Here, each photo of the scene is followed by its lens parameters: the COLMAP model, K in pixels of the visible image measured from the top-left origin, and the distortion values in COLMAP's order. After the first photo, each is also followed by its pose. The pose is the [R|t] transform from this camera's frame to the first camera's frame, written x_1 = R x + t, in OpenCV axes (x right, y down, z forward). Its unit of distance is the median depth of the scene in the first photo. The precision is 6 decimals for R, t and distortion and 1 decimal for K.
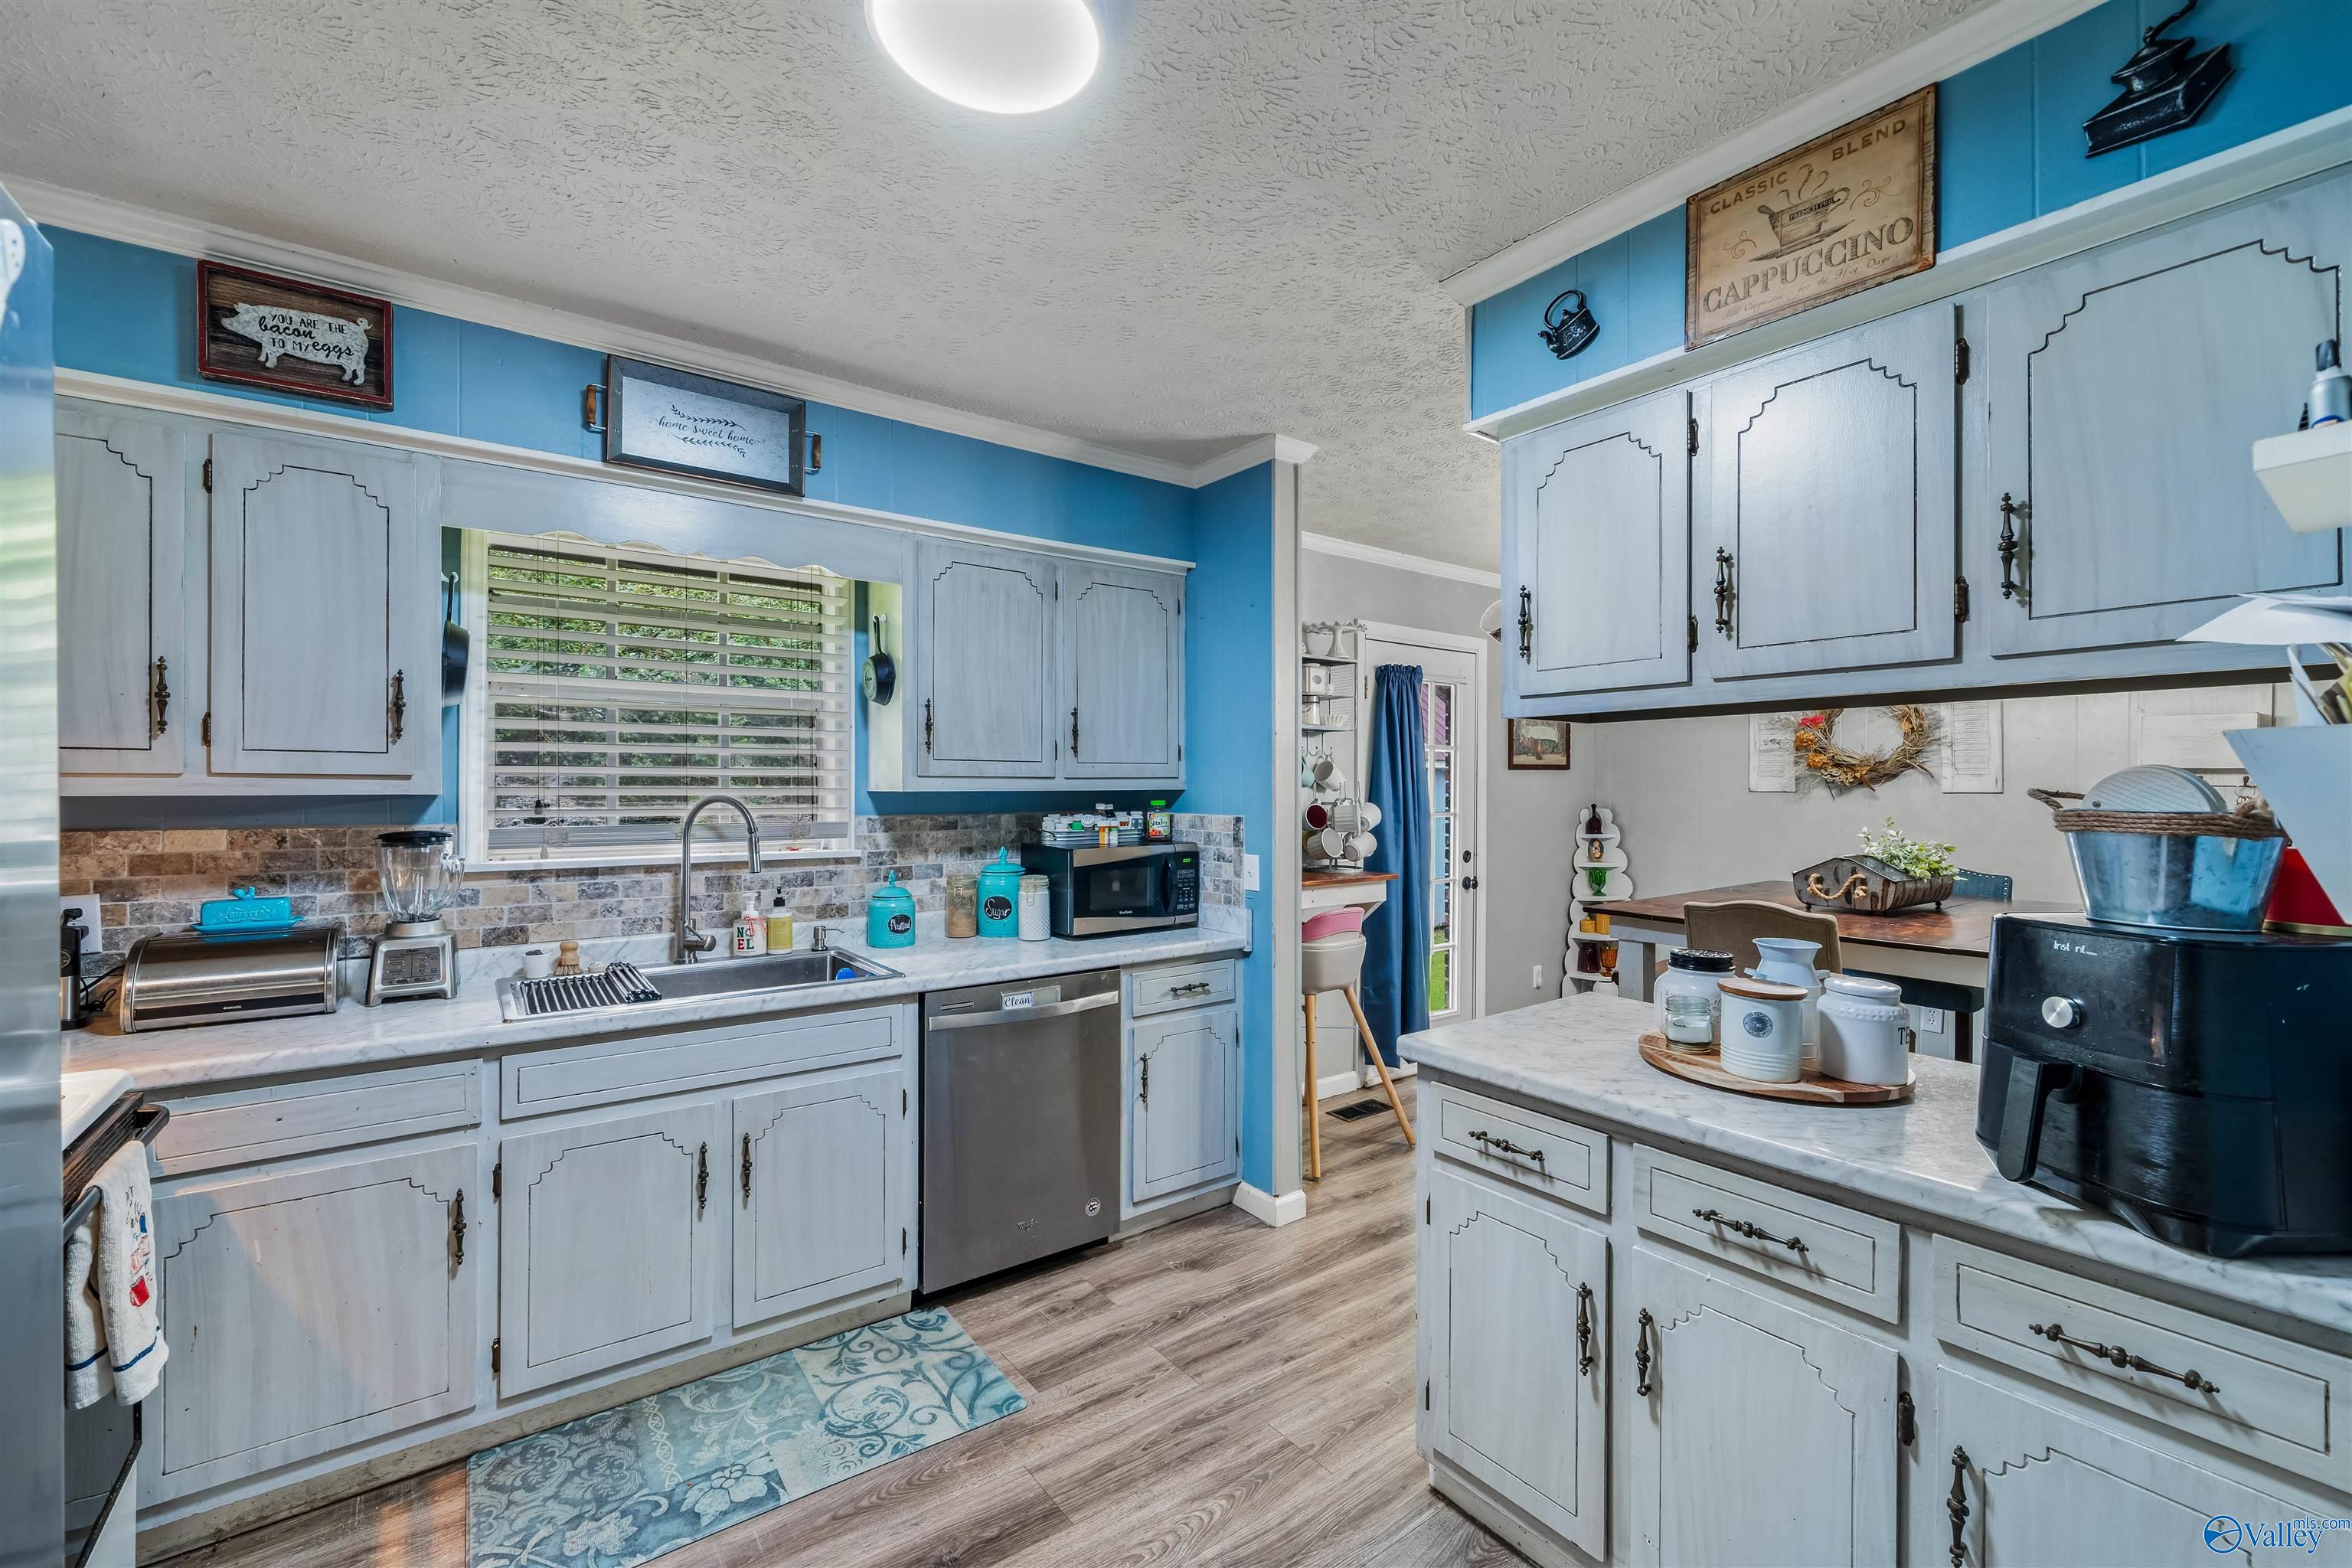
lens RADIAL K [[949.6, 0, 1171.5], [0, 949.6, 784.4], [0, 0, 1]] dist [-0.004039, 0.000057]
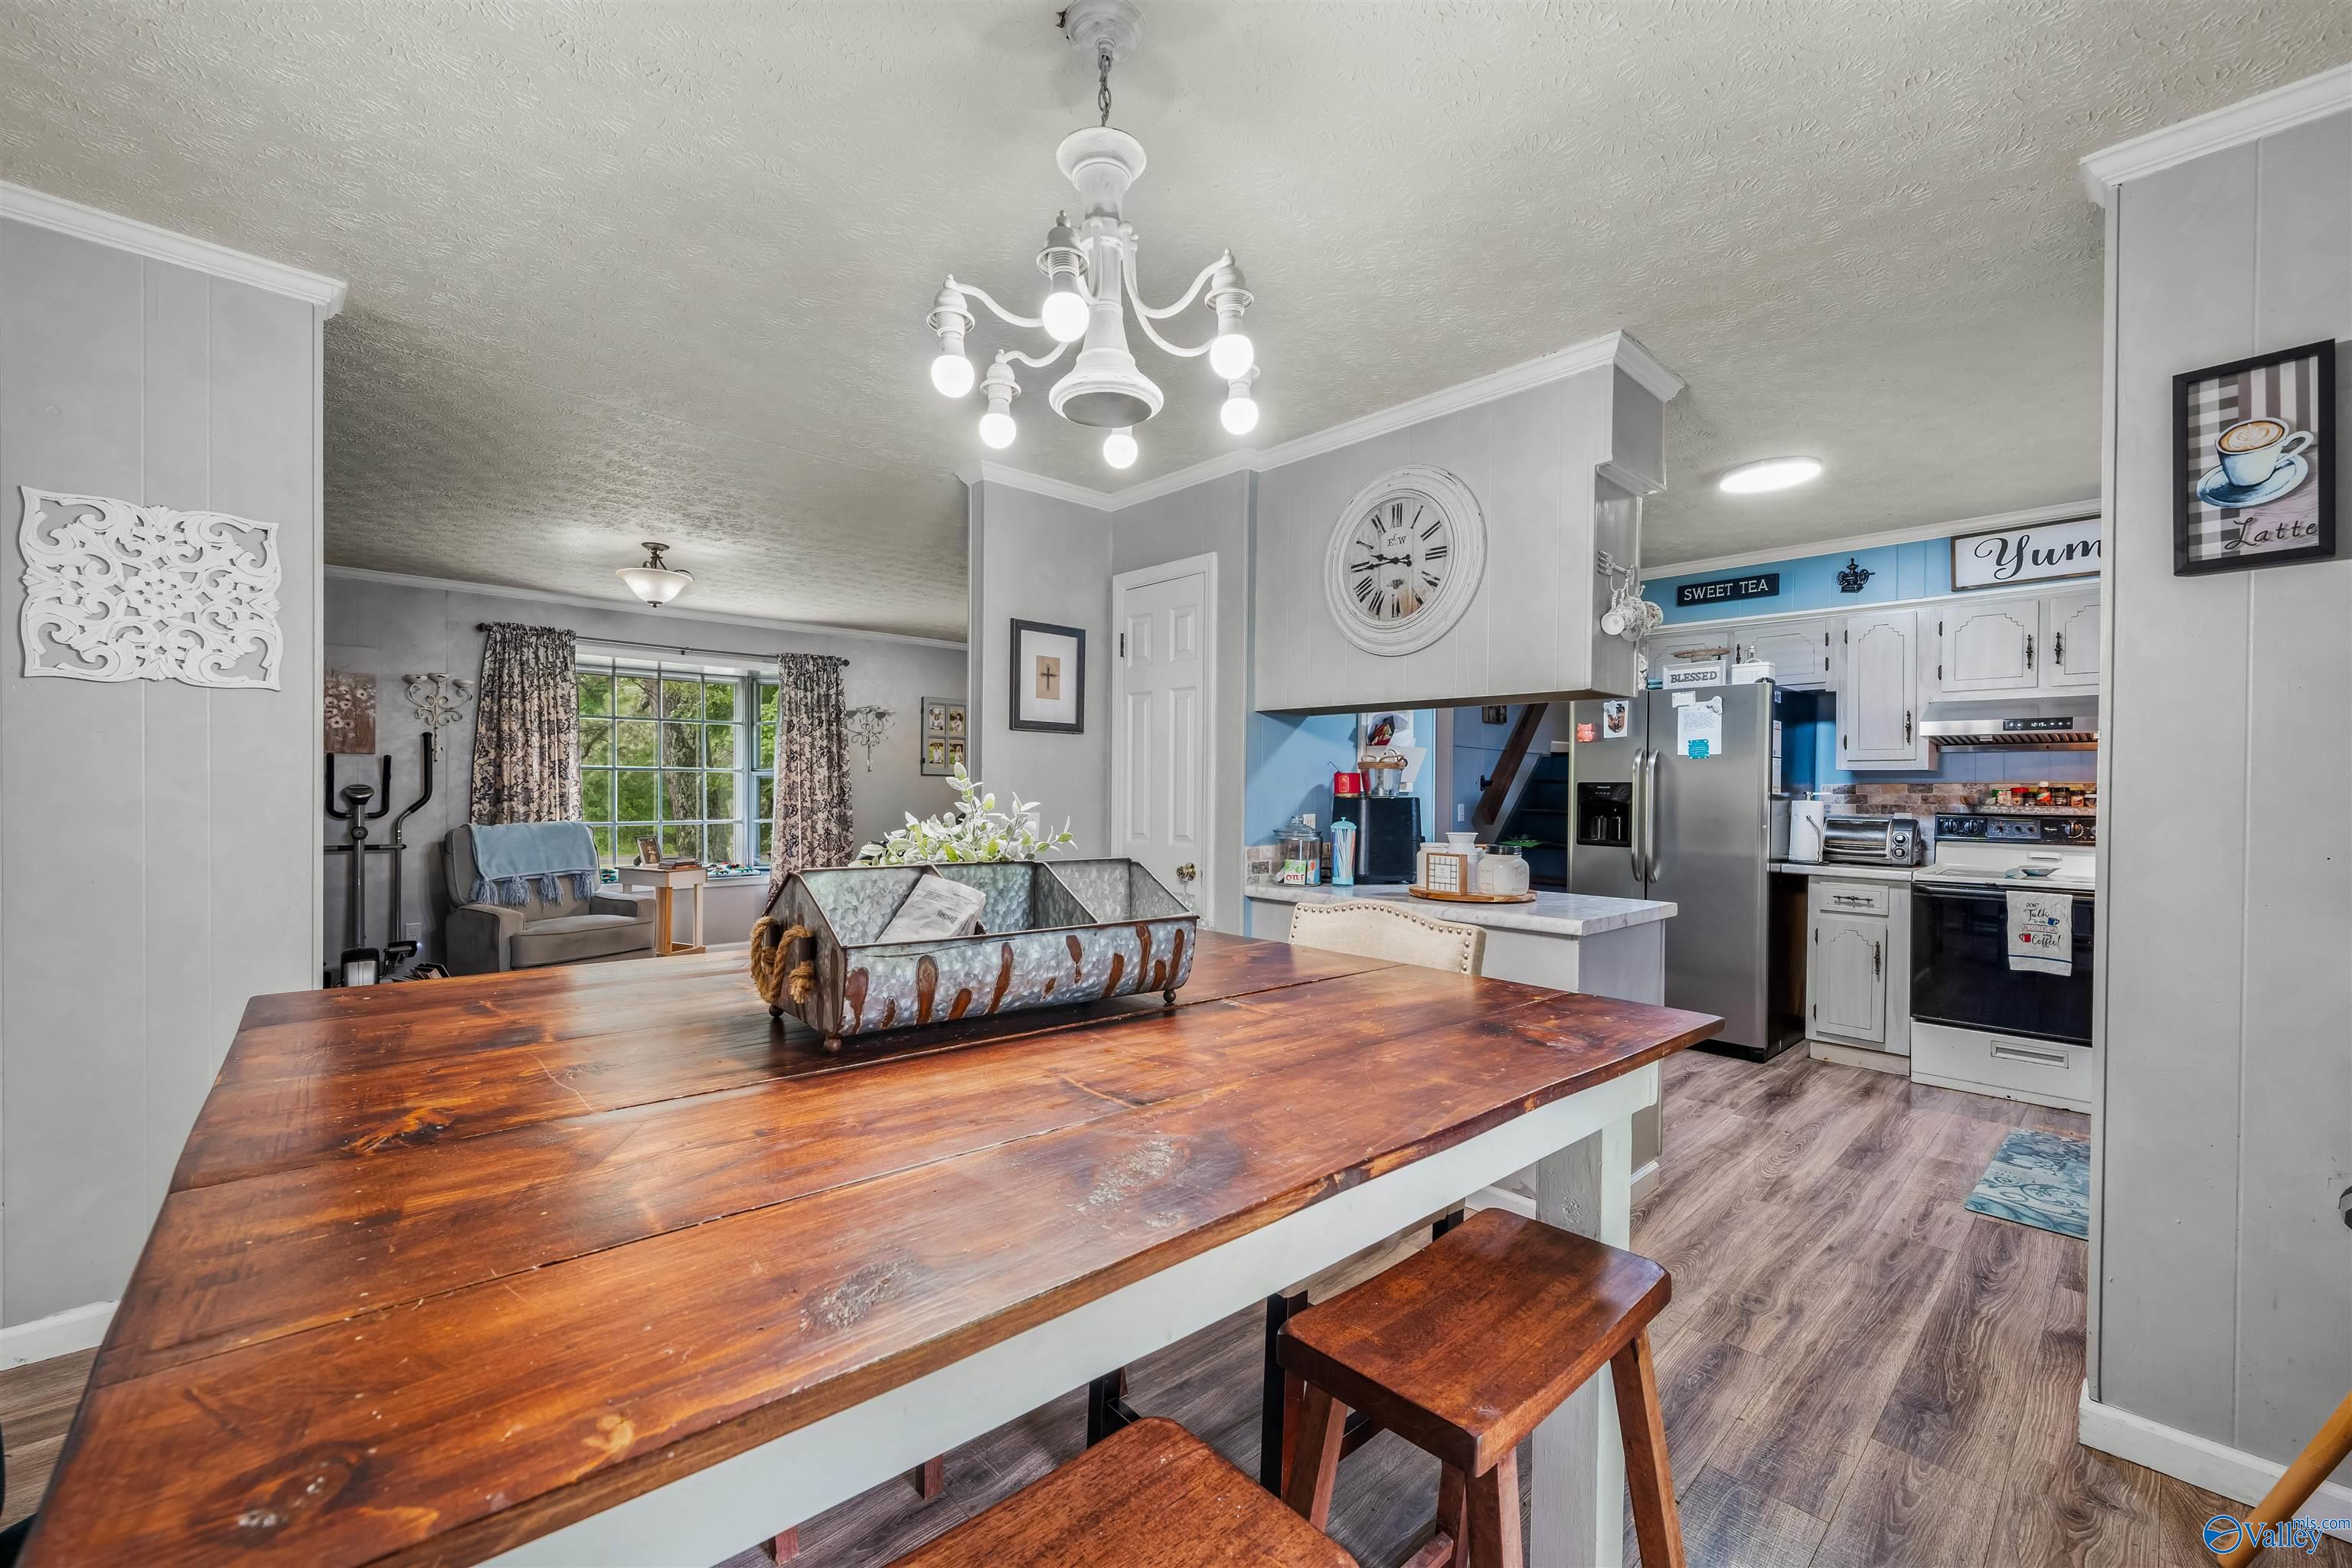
lens RADIAL K [[949.6, 0, 1165.2], [0, 949.6, 793.0], [0, 0, 1]] dist [-0.004039, 0.000057]
pose [[-0.993909, -0.010163, -0.109735, 0.804965], [-0.010293, 0.999947, 0.000622, 0.051442], [0.109723, 0.001748, -0.993961, 1.566692]]
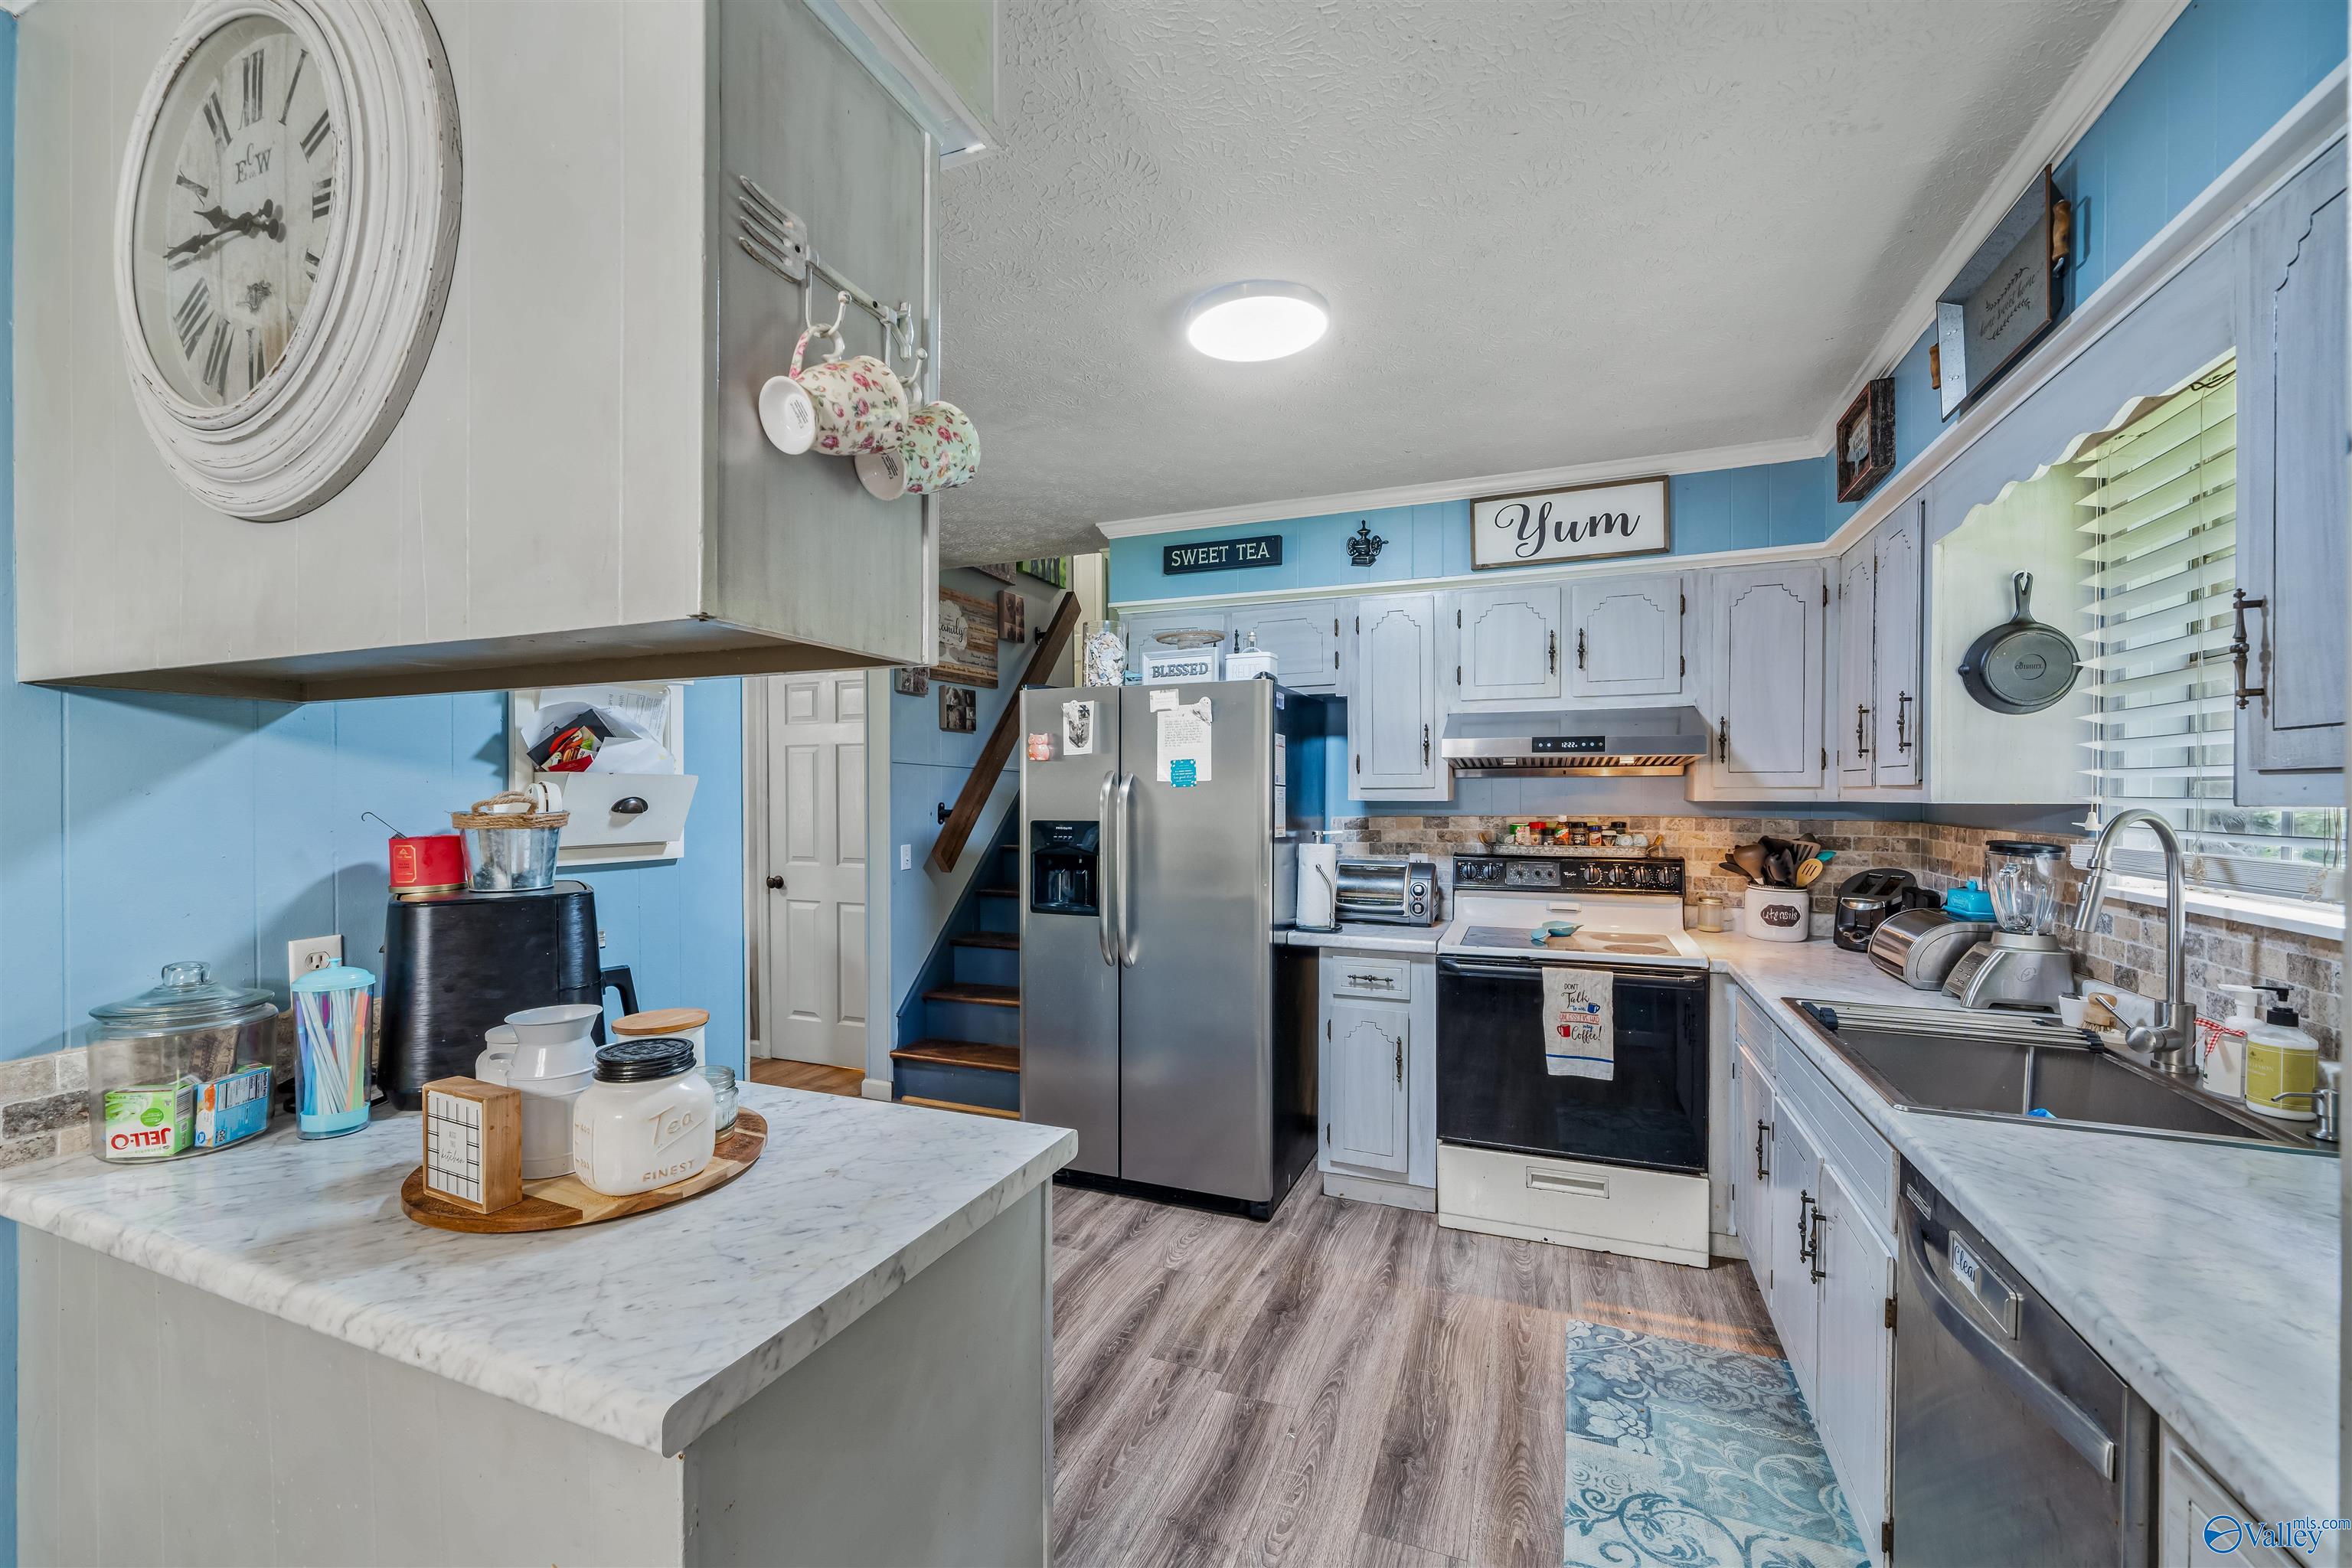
lens RADIAL K [[949.6, 0, 1175.0], [0, 949.6, 801.7], [0, 0, 1]] dist [-0.004039, 0.000057]
pose [[-0.849746, 0.002314, -0.527188, 0.349577], [0.002042, 0.999997, 0.001099, 0.003586], [0.527189, -0.000142, -0.849748, 1.035536]]
